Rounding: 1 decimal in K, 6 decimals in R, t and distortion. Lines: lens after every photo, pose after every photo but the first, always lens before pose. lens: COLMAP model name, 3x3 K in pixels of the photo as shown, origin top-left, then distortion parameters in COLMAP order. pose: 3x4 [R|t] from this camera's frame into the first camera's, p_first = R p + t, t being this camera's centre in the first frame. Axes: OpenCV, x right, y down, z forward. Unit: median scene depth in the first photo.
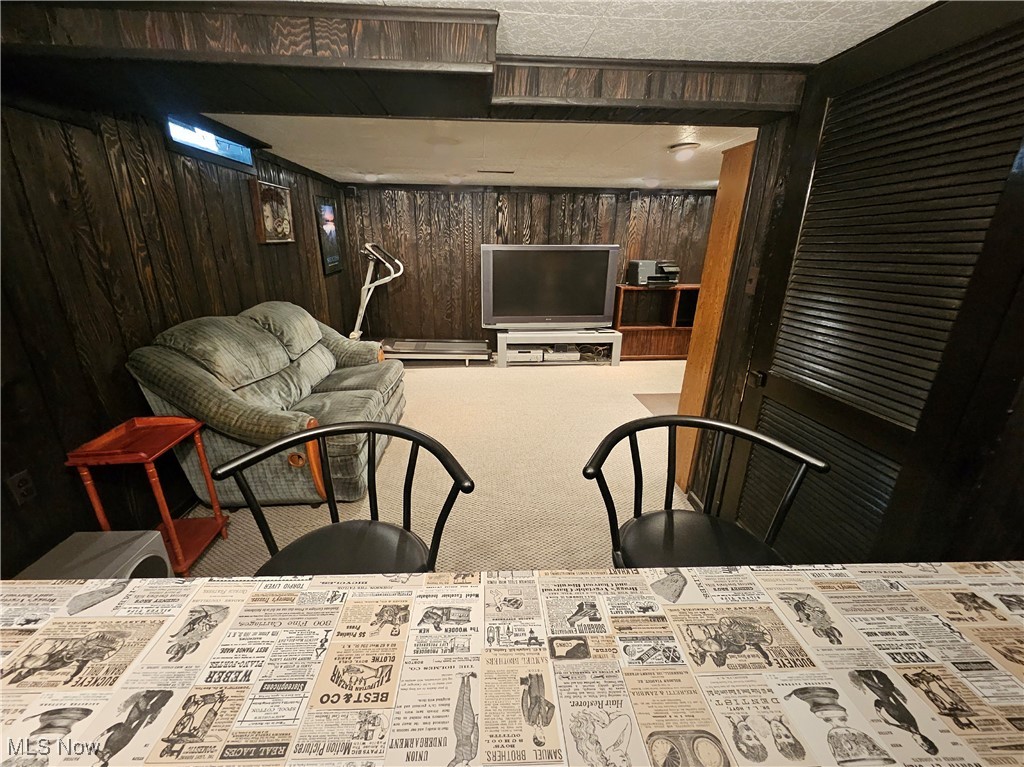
lens RADIAL K [[404.8, 0, 498.5], [0, 404.8, 383.8], [0, 0, 1]] dist [0.002128, 0.000111]
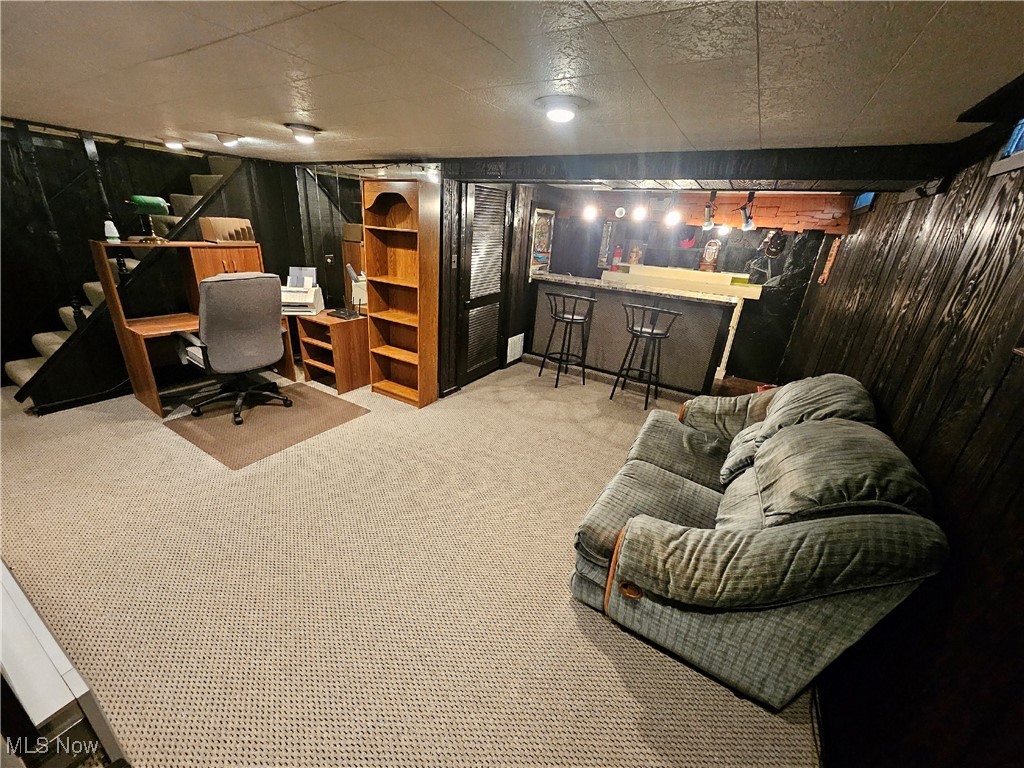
lens RADIAL K [[398.1, 0, 500.7], [0, 398.1, 383.5], [0, 0, 1]] dist [0.000636, 0.000491]
pose [[-0.812145, -0.271746, 0.516309, -0.257378], [0.126391, 0.781962, 0.610377, -0.340261], [-0.569601, 0.560971, -0.600721, 0.853295]]
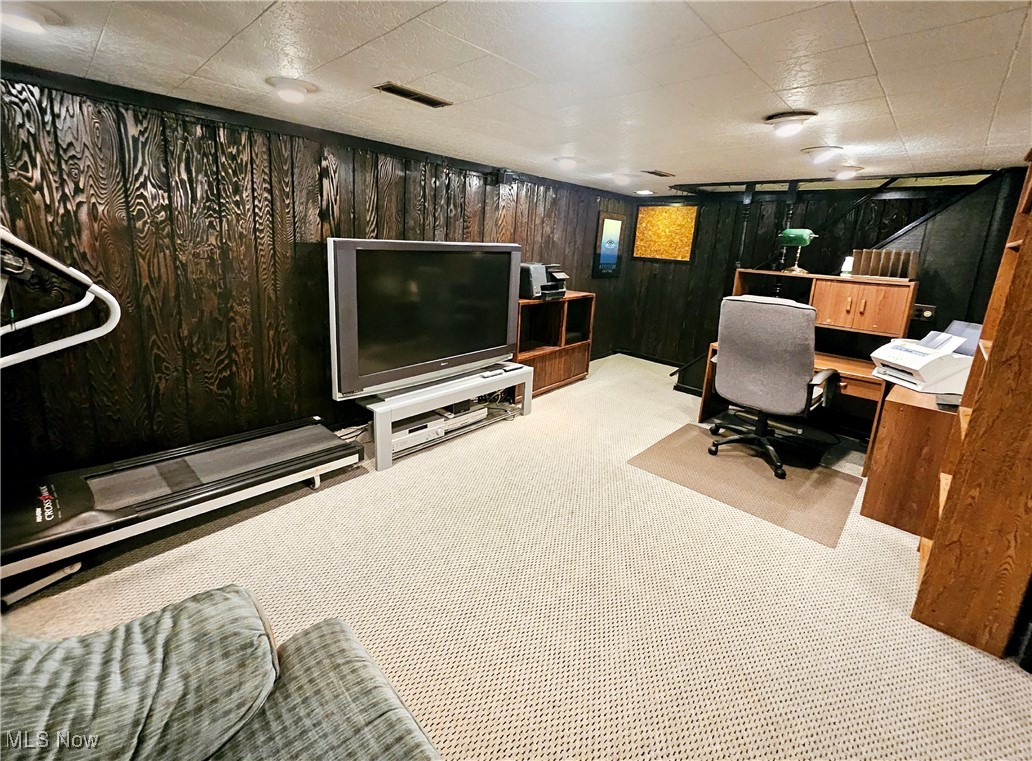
lens RADIAL K [[448.9, 0, 501.3], [0, 448.9, 334.1], [0, 0, 1]] dist [-0.000588, 0.000224]
pose [[0.739693, -0.110885, 0.663746, -0.241292], [0.183150, 0.982271, -0.040008, -0.157620], [-0.647541, 0.151159, 0.746888, 0.443887]]
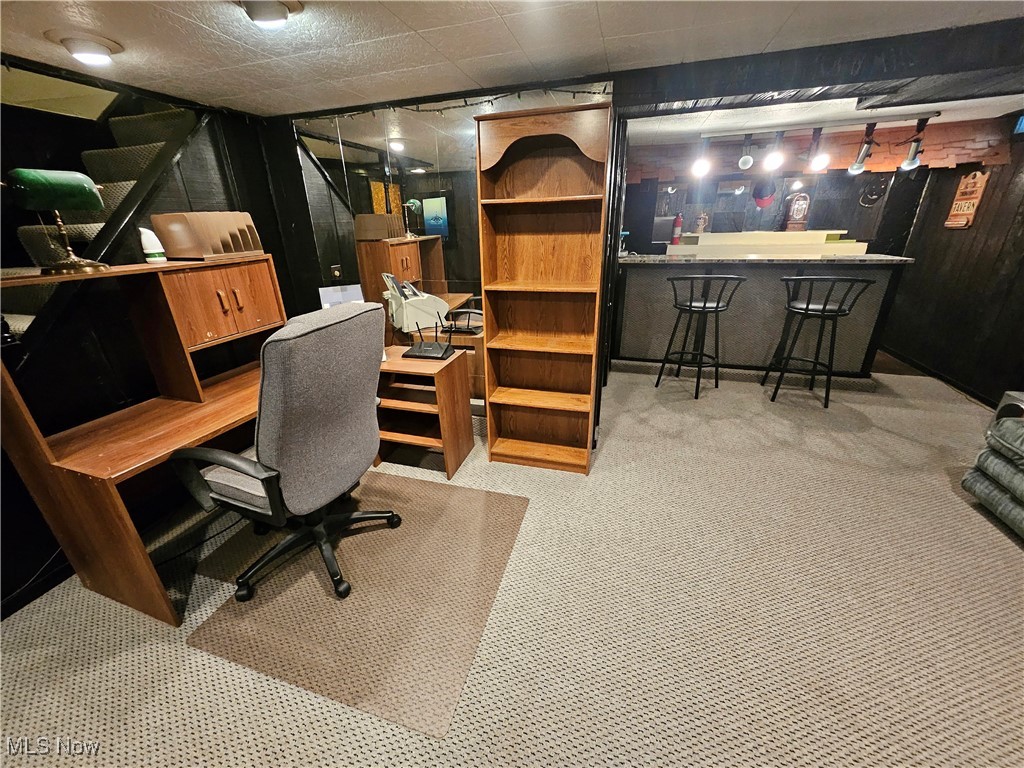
lens RADIAL K [[398.1, 0, 500.7], [0, 398.1, 383.5], [0, 0, 1]] dist [0.000636, 0.000491]
pose [[-0.935140, -0.119688, 0.333448, 0.167417], [0.135975, 0.747866, 0.649775, -0.287539], [-0.327145, 0.652971, -0.683085, 0.815990]]
